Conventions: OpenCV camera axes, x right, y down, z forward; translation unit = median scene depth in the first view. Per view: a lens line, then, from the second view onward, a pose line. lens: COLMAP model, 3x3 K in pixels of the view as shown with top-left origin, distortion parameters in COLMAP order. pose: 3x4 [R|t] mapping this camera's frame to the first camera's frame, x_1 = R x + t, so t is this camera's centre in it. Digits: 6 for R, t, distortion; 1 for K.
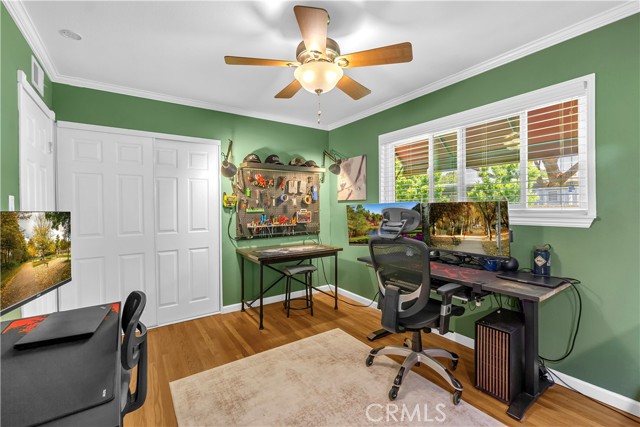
lens RADIAL K [[282.1, 0, 319.9], [0, 282.1, 208.3], [0, 0, 1]] dist [0.007292, 0.000932]
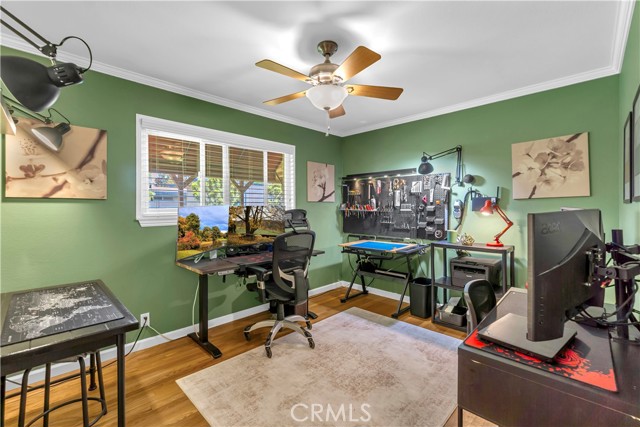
lens RADIAL K [[282.1, 0, 318.9], [0, 282.1, 211.5], [0, 0, 1]] dist [0.007292, 0.000932]
pose [[-0.195315, -0.001640, 0.980739, -0.740590], [0.014524, 0.999884, 0.004565, 0.002377], [-0.980633, 0.015136, -0.195268, 0.826416]]
